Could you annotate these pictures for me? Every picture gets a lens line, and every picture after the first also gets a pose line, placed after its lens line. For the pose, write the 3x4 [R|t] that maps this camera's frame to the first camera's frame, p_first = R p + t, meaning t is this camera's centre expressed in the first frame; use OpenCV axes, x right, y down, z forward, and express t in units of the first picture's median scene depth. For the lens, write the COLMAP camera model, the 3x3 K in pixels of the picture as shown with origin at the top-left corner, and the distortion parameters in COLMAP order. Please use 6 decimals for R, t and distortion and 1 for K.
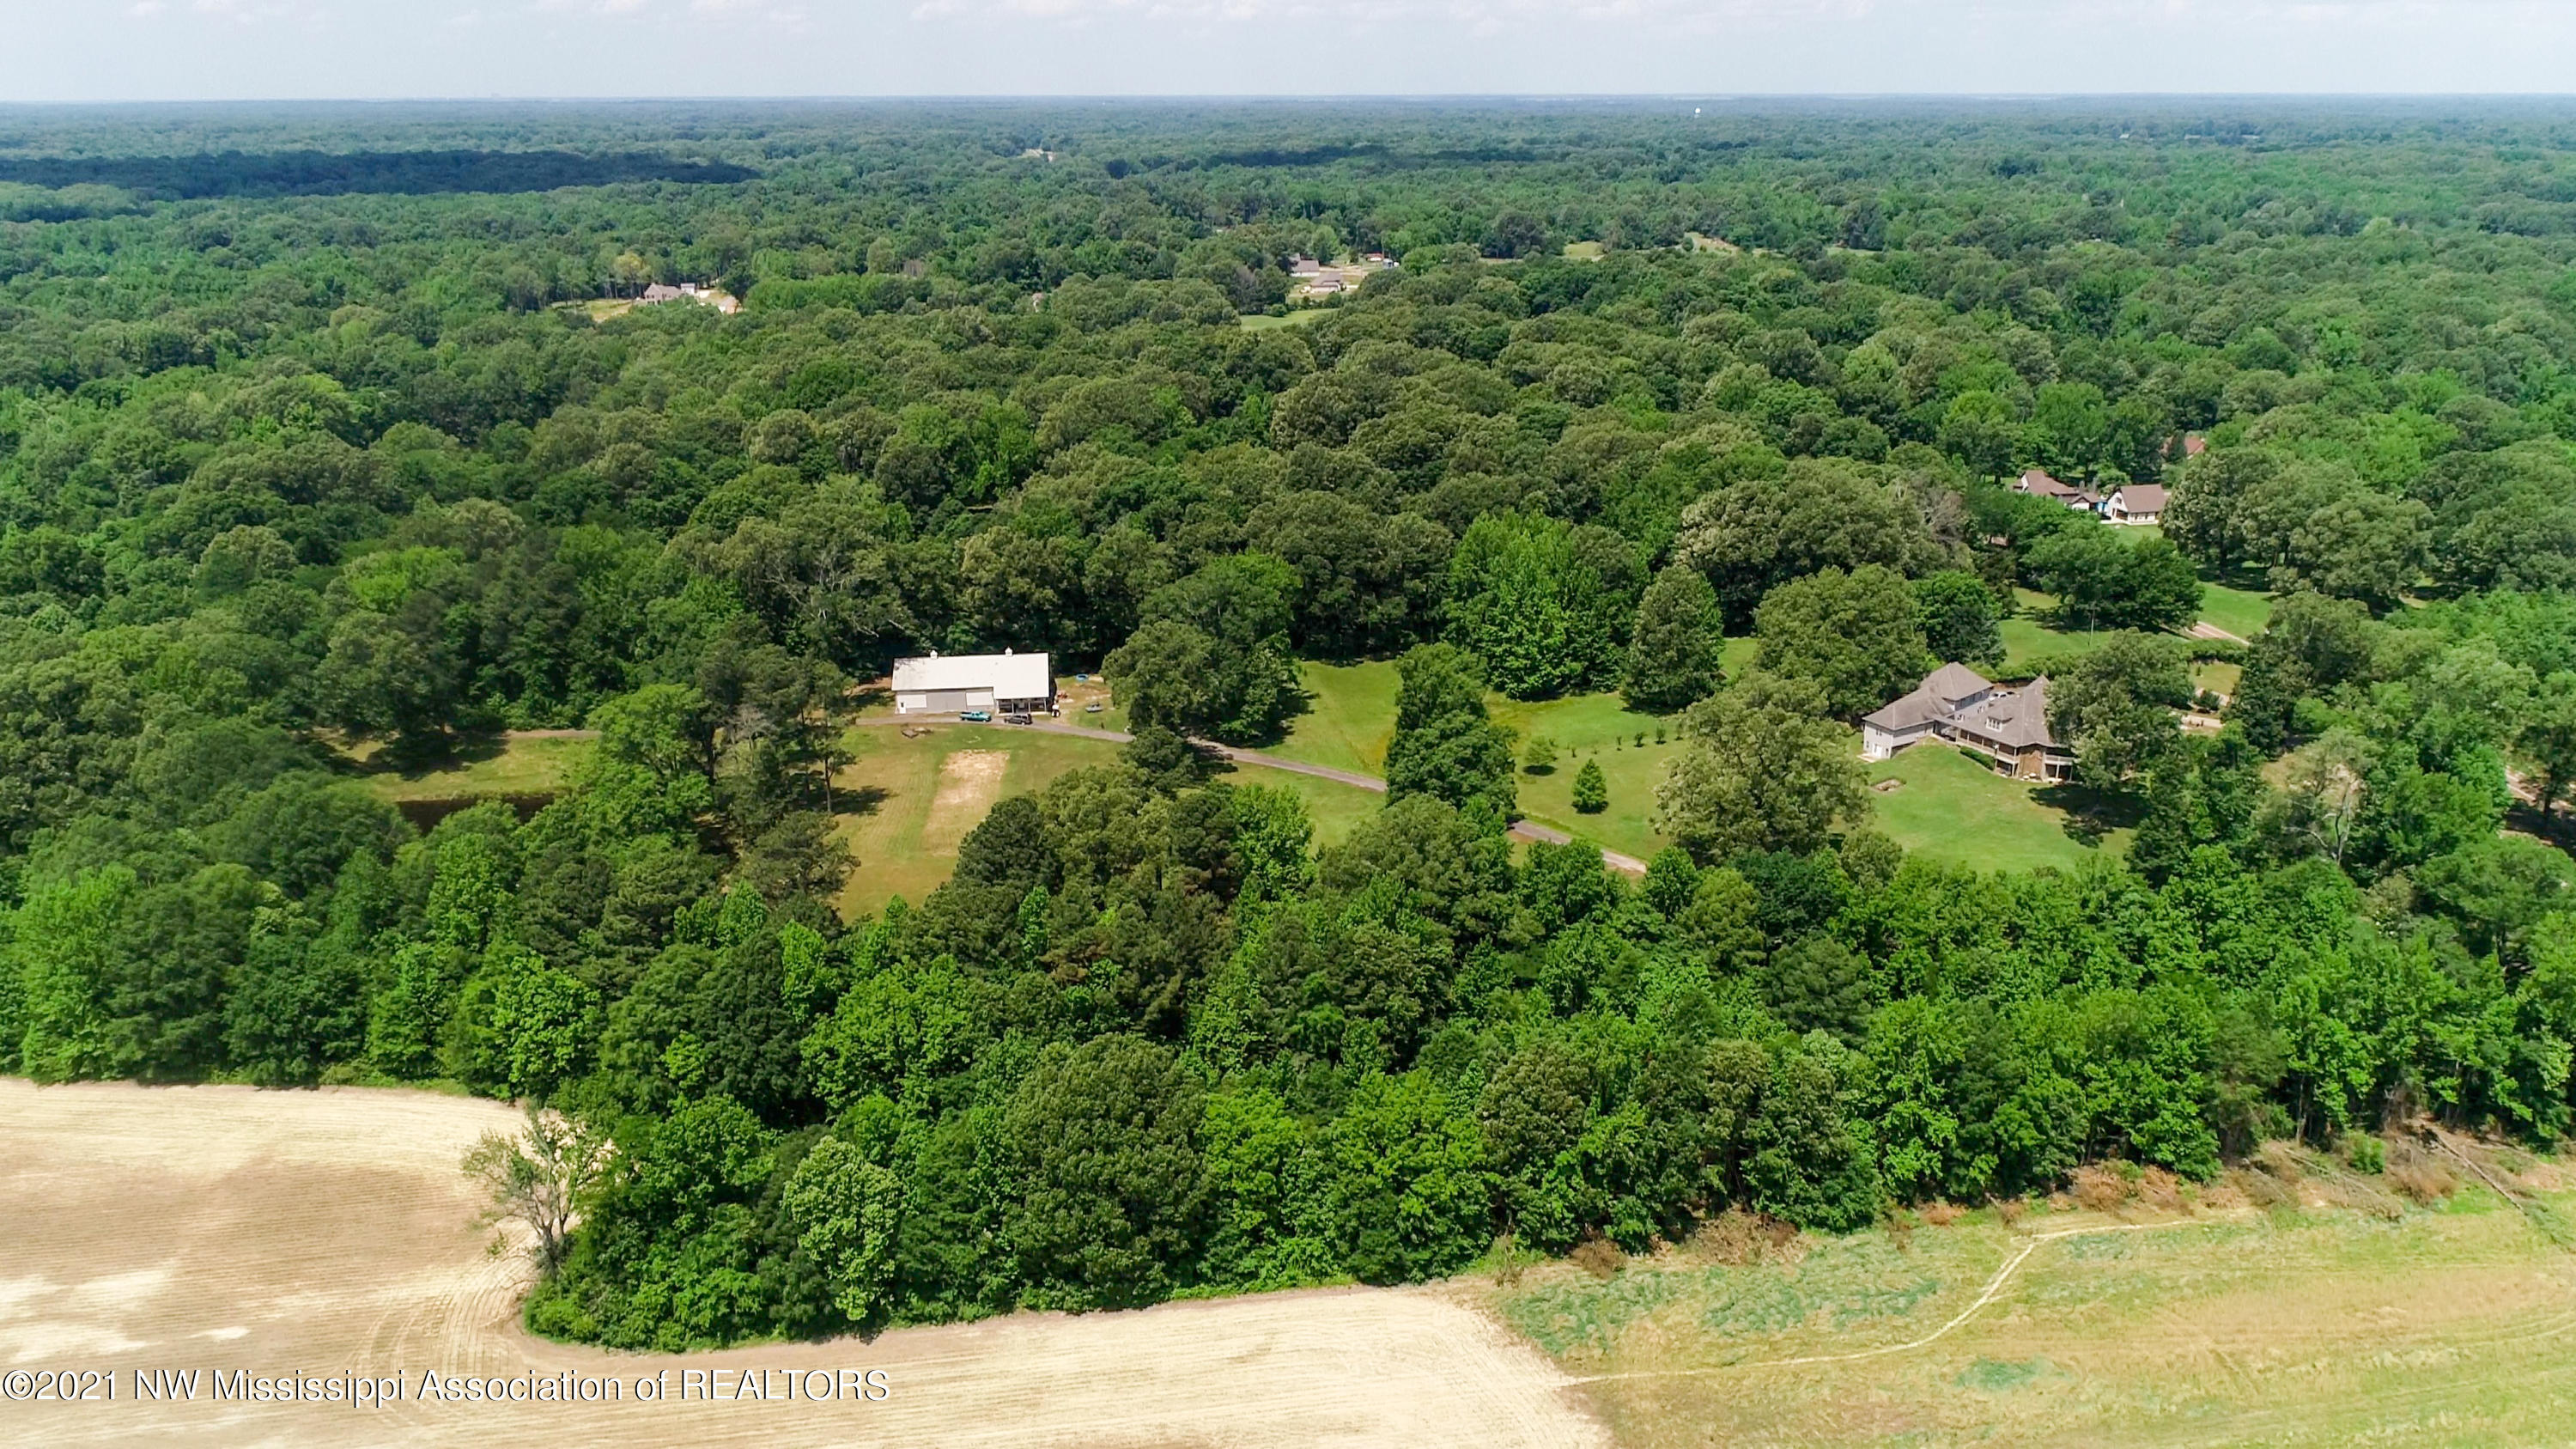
lens RADIAL K [[1824.6, 0, 1240.1], [0, 1824.6, 725.6], [0, 0, 1]] dist [0.001034, -0.005515]
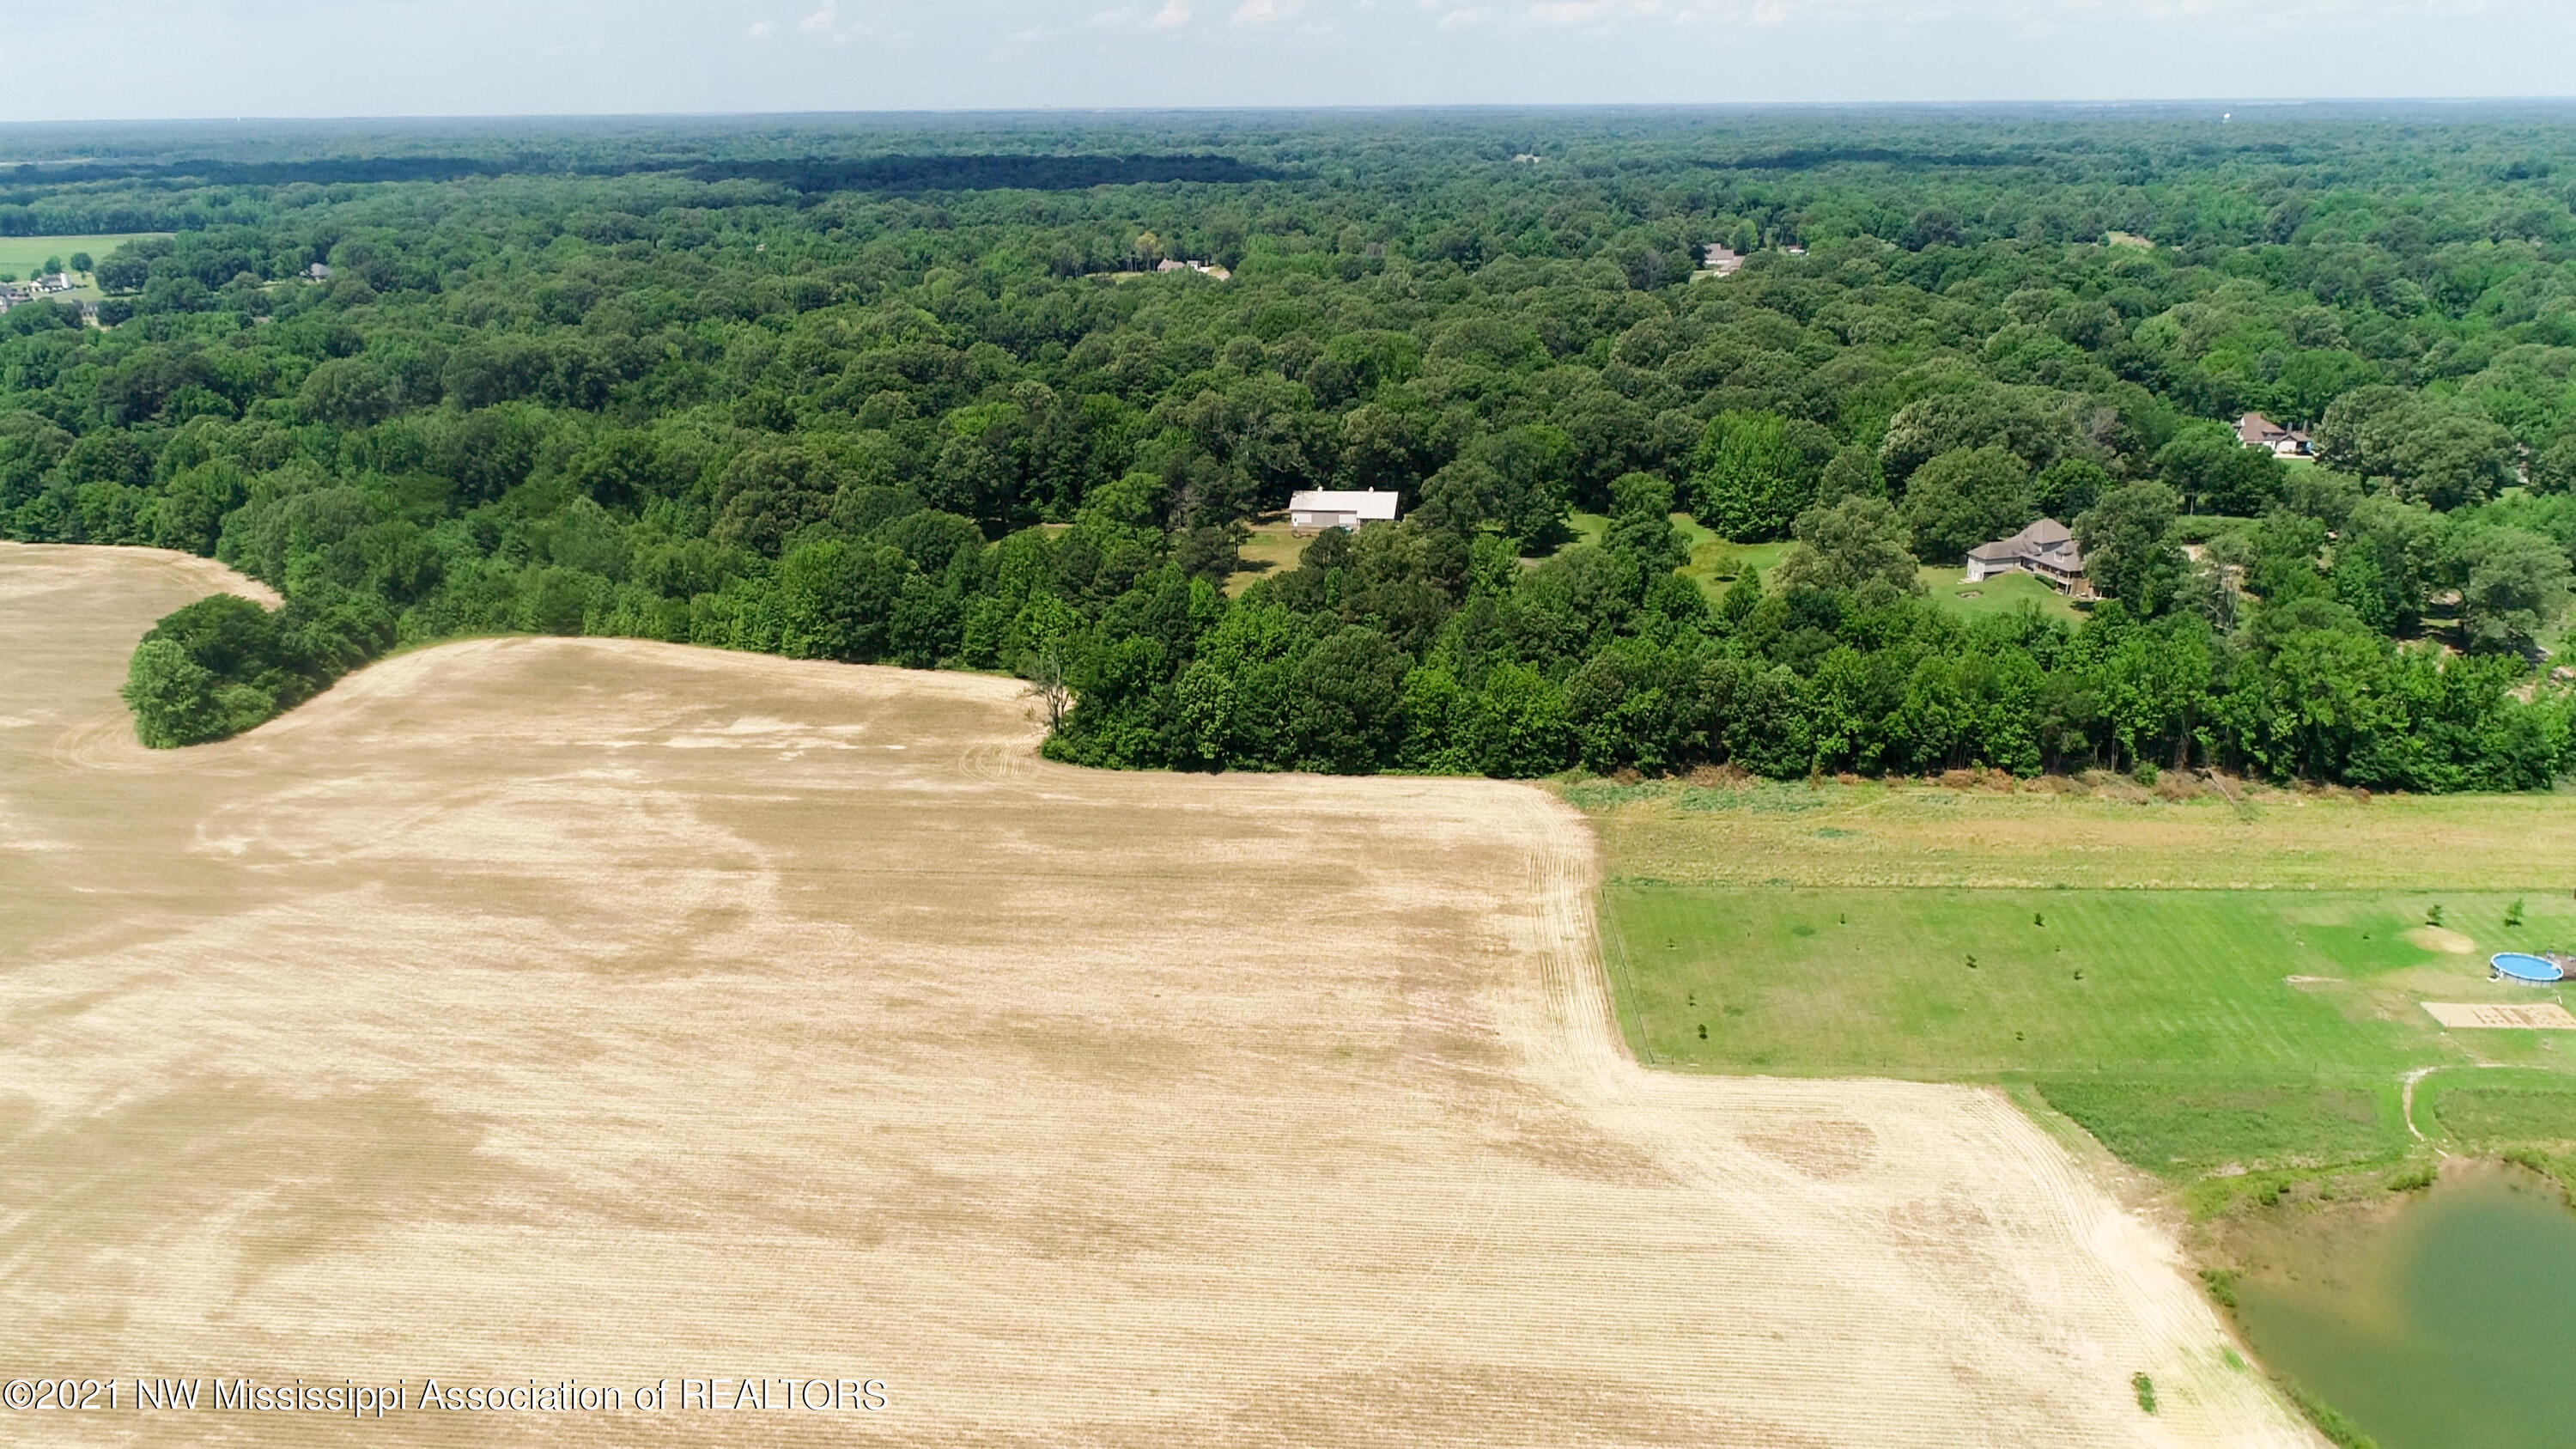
lens RADIAL K [[1759.9, 0, 1288.0], [0, 1759.9, 724.5], [0, 0, 1]] dist [0.002072, -0.002264]
pose [[0.971272, 0.074482, -0.226015, 0.140907], [-0.073038, 0.997220, 0.014756, 0.132206], [0.226486, 0.002175, 0.974012, -0.379649]]
